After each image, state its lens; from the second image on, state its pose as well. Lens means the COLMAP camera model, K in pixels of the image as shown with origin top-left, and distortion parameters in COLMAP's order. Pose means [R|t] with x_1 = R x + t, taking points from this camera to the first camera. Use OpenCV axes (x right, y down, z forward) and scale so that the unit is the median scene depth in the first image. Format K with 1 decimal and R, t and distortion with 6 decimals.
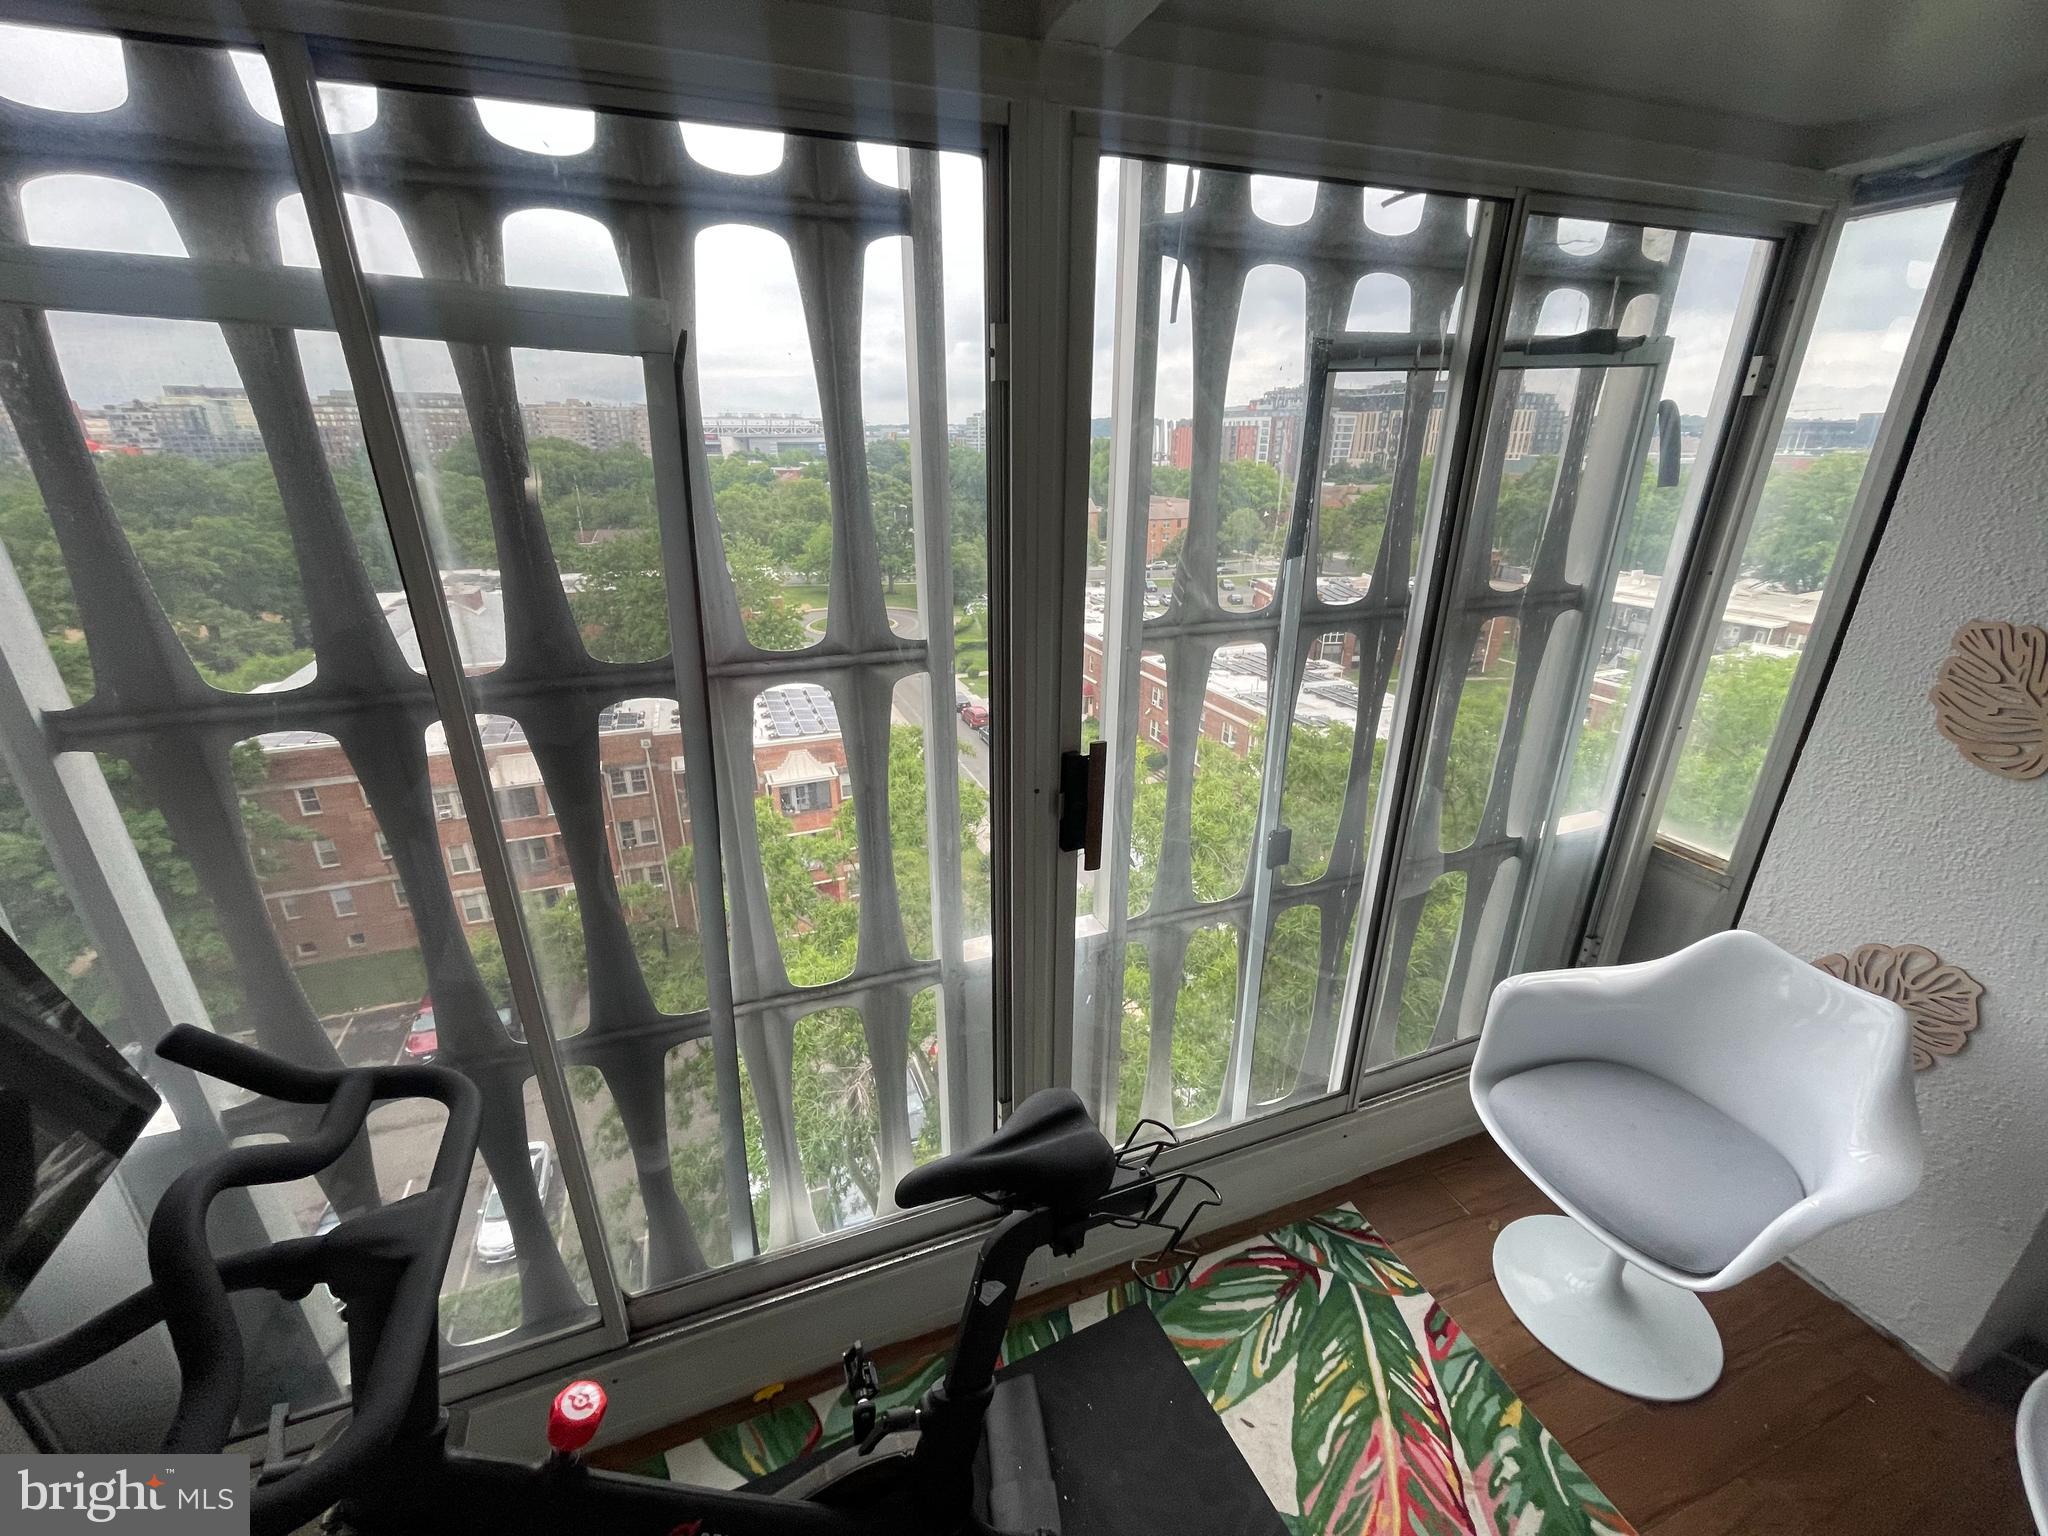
lens RADIAL K [[827.7, 0, 1014.5], [0, 827.7, 766.1], [0, 0, 1]] dist [-0.001537, -0.000081]
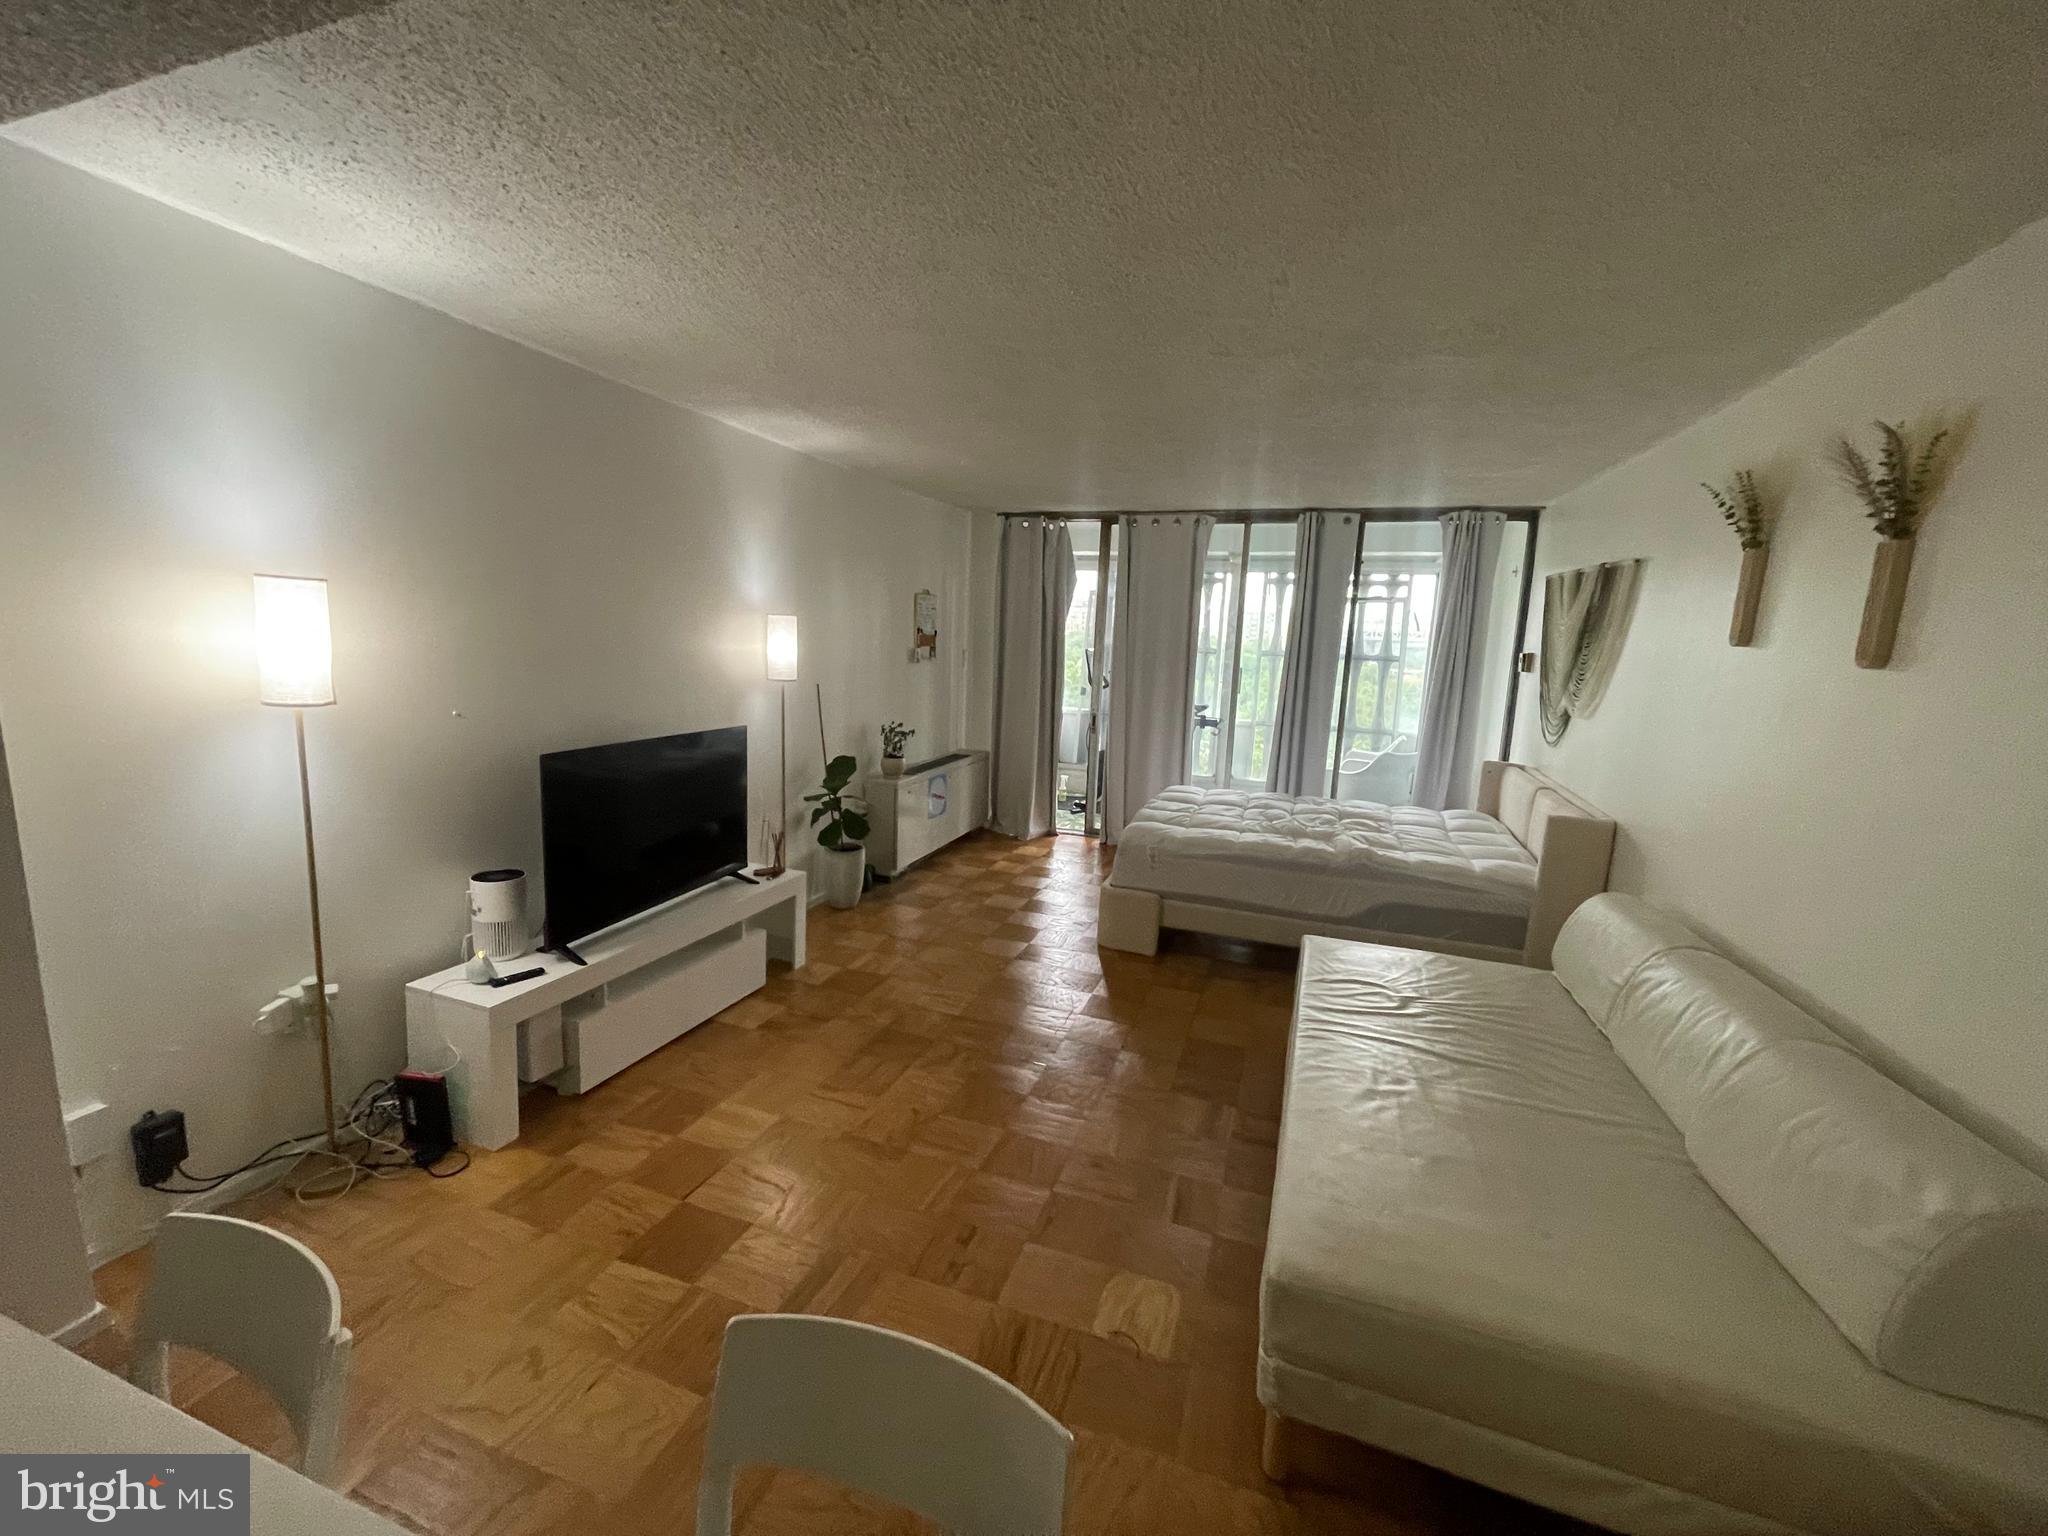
lens RADIAL K [[827.7, 0, 1014.5], [0, 827.7, 766.1], [0, 0, 1]] dist [-0.001537, -0.000081]
pose [[0.763374, 0.131210, -0.632490, 2.077476], [-0.282651, 0.948289, -0.144420, 1.494555], [0.580834, 0.289021, 0.760985, -3.164977]]
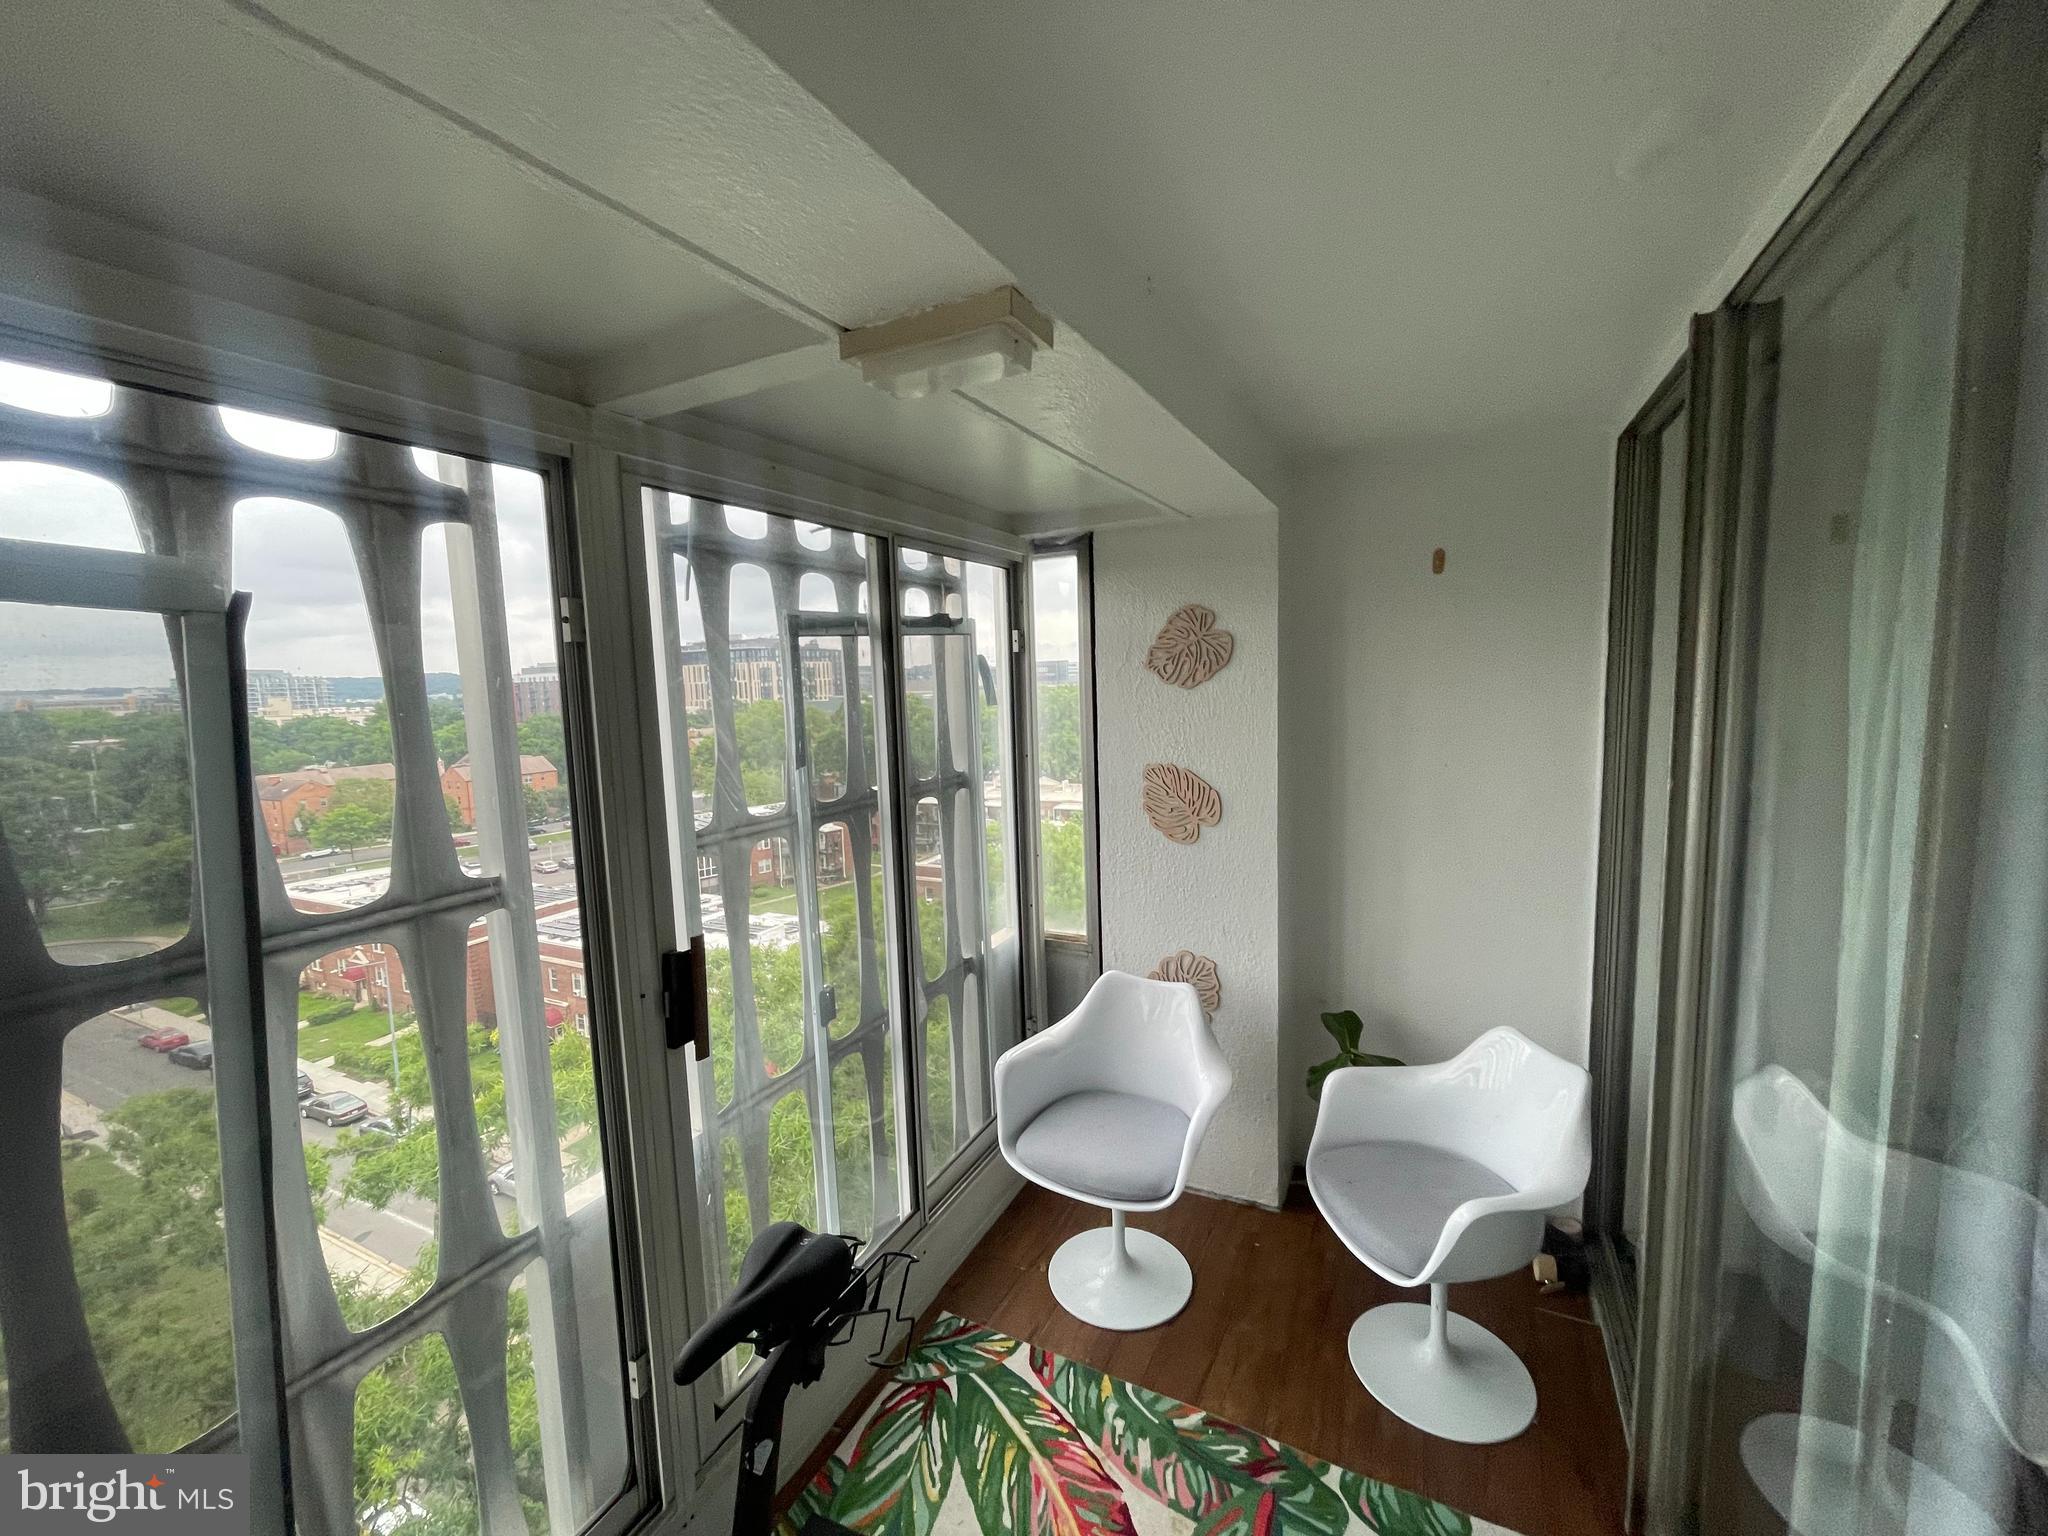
lens RADIAL K [[827.7, 0, 1014.5], [0, 827.7, 766.1], [0, 0, 1]] dist [-0.001537, -0.000081]
pose [[0.736507, -0.093093, 0.669993, -0.261317], [0.276541, 0.945368, -0.172639, 0.056899], [-0.617319, 0.312431, 0.722014, -0.131199]]
